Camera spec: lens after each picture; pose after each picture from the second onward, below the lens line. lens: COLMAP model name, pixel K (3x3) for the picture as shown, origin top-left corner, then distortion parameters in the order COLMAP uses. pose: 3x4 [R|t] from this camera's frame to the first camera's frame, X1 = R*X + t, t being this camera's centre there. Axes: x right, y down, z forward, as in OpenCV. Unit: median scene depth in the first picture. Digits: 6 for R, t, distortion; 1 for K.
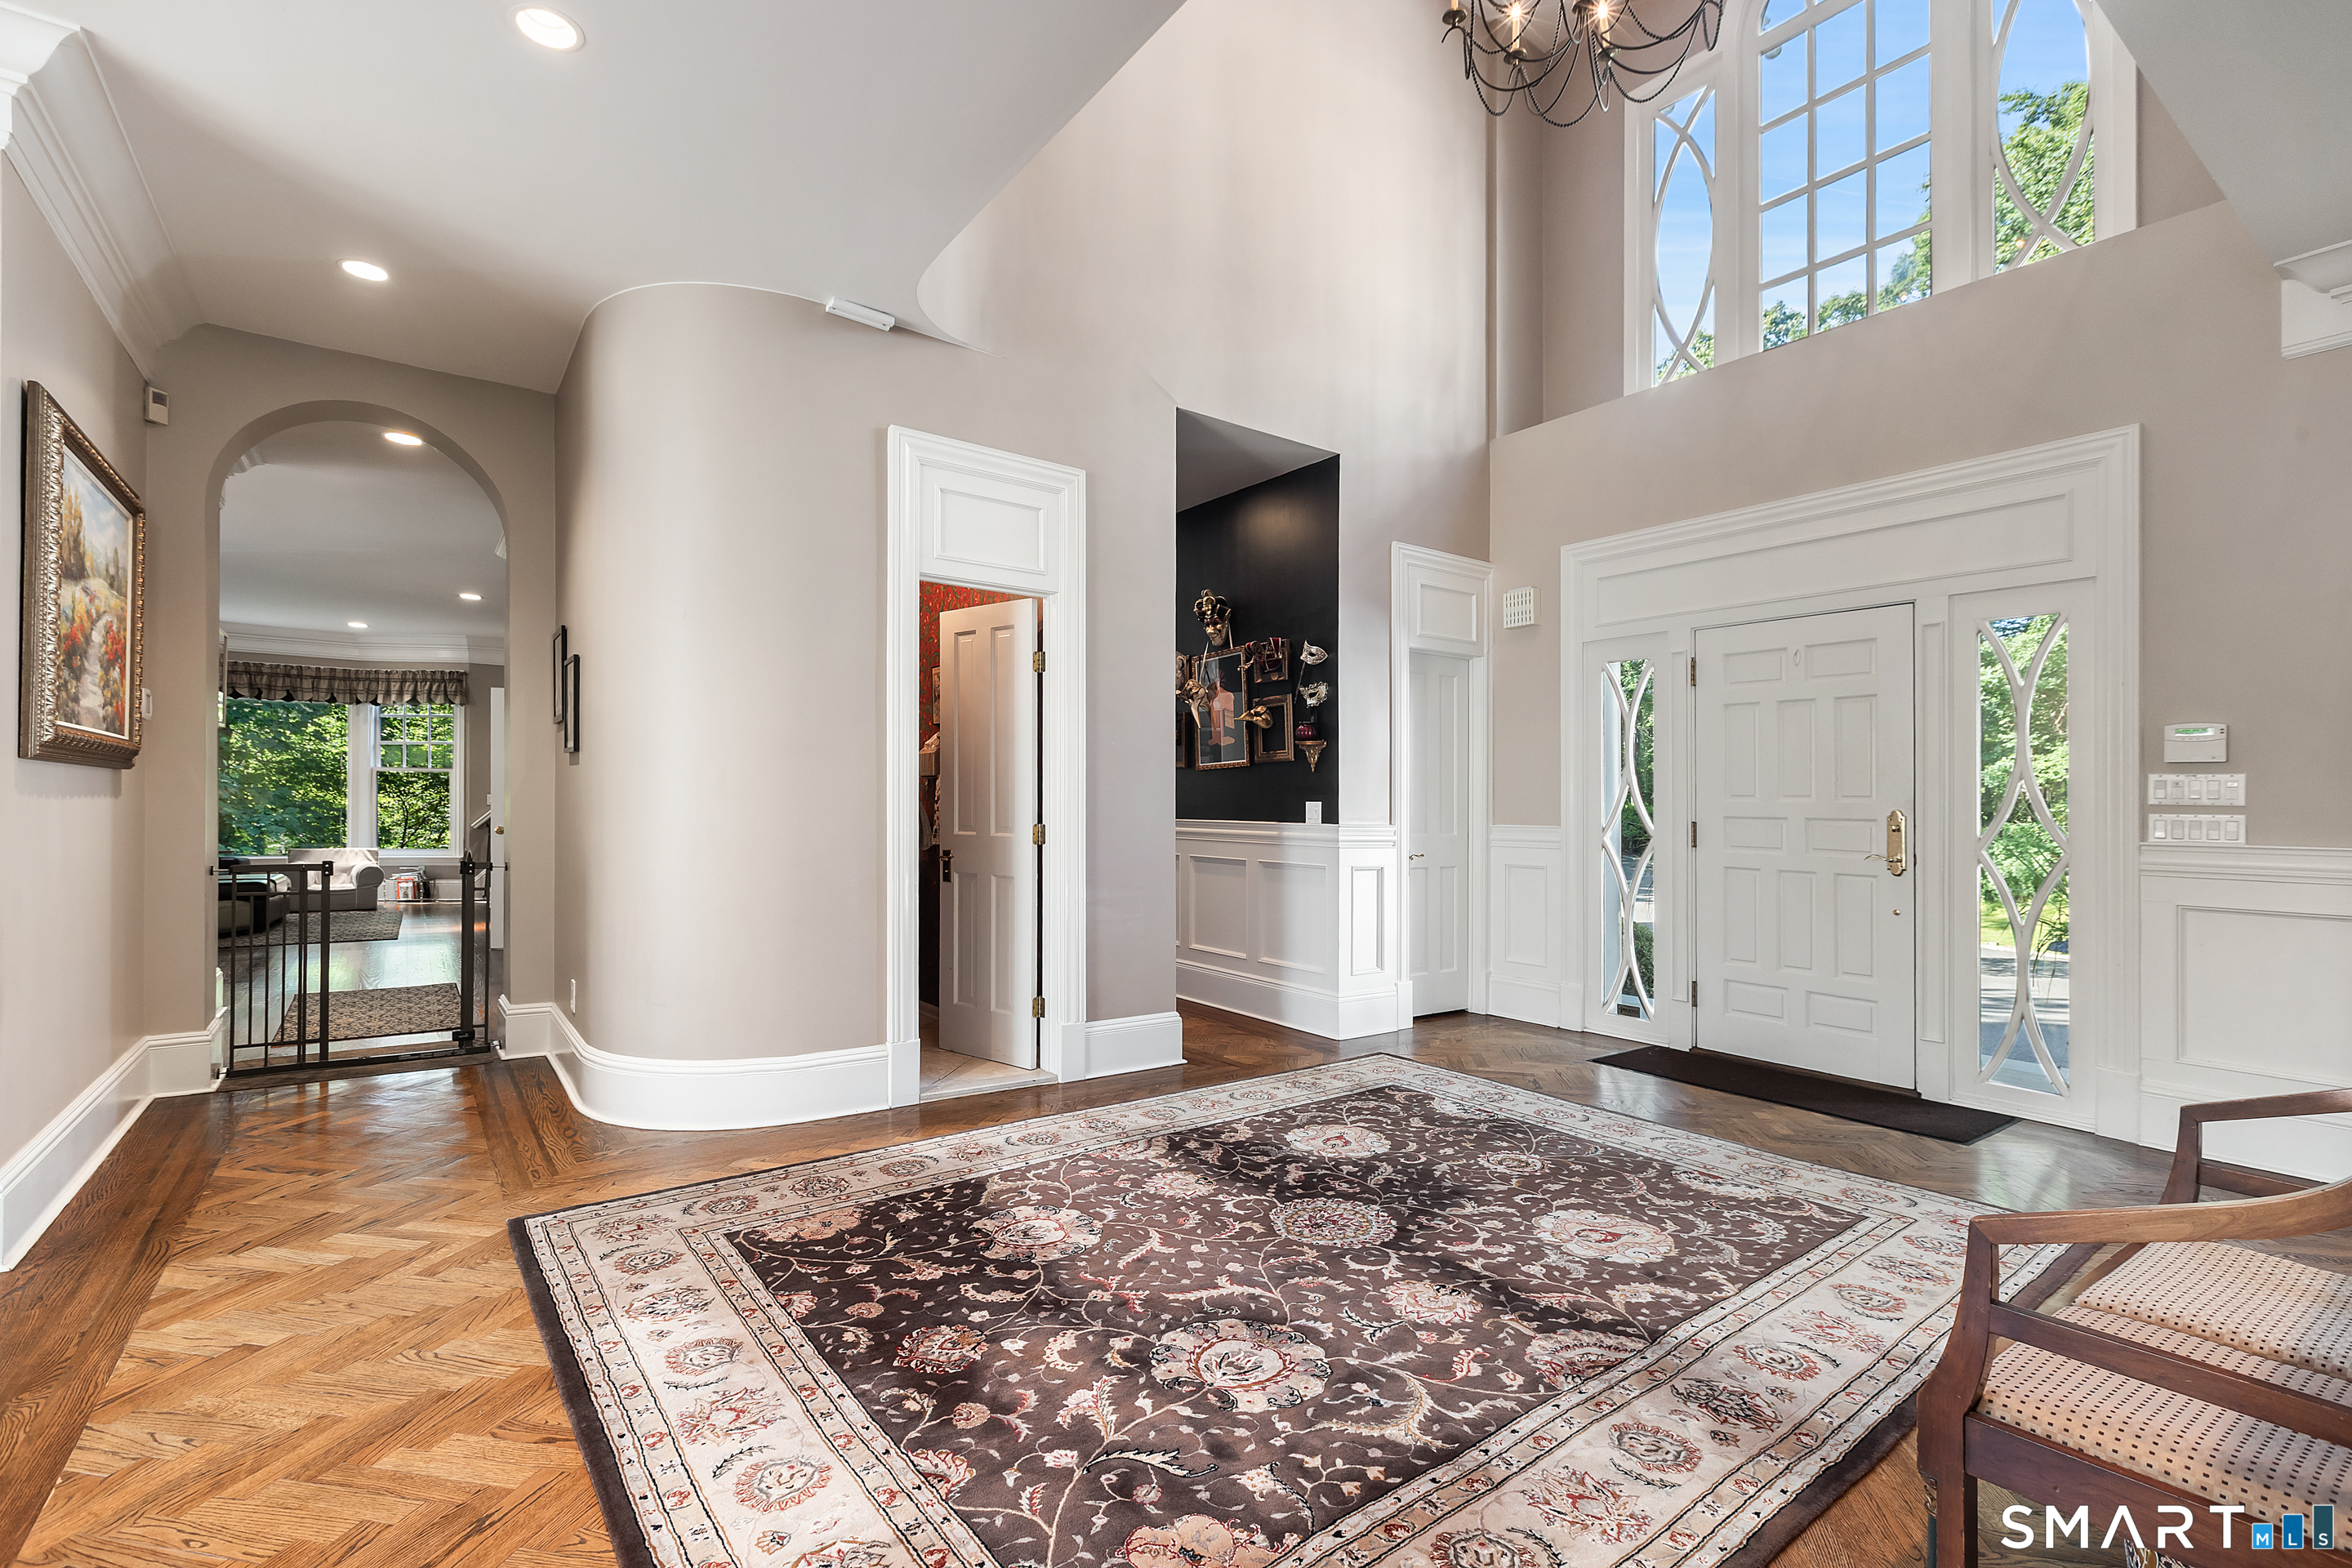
lens RADIAL K [[1059.2, 0, 1176.7], [0, 1059.2, 798.8], [0, 0, 1]] dist [-0.002818, -0.000279]
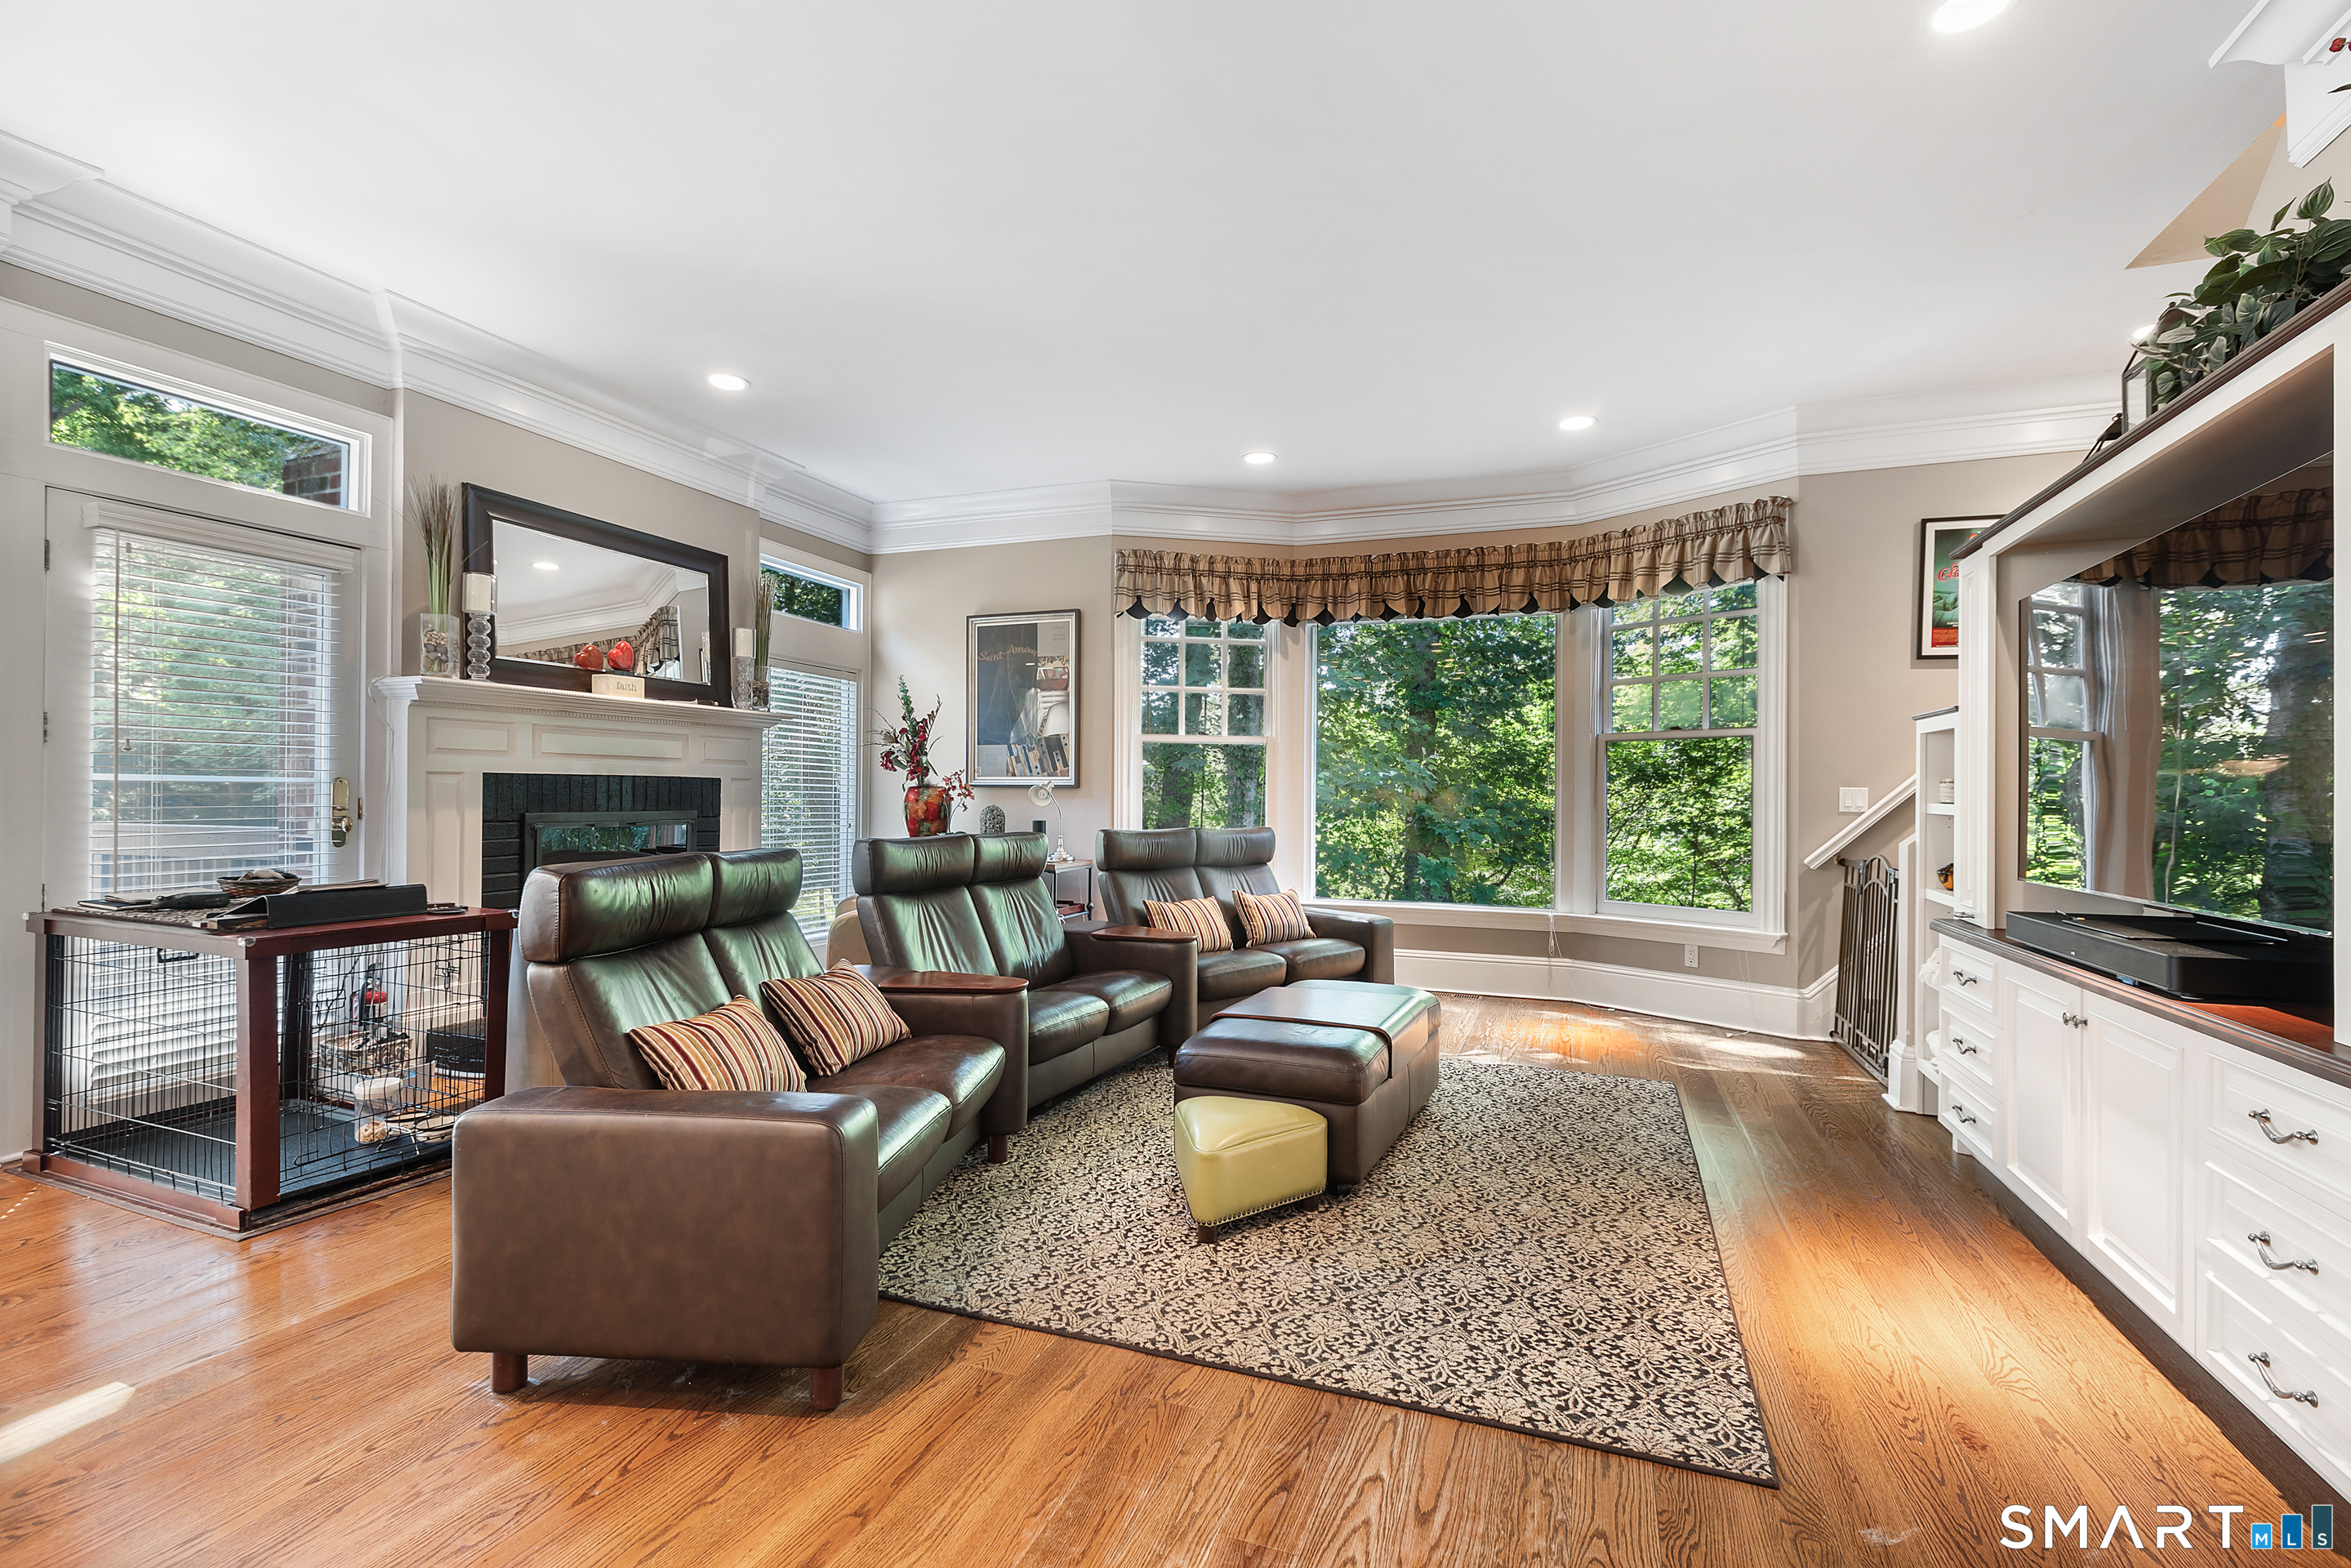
lens RADIAL K [[1058.8, 0, 1169.5], [0, 1058.8, 795.1], [0, 0, 1]] dist [-0.002818, -0.000279]
pose [[0.534005, -0.003670, -0.845473, -0.453205], [0.002077, 0.999993, -0.003028, -0.000559], [0.845479, -0.000139, 0.534009, 0.570671]]
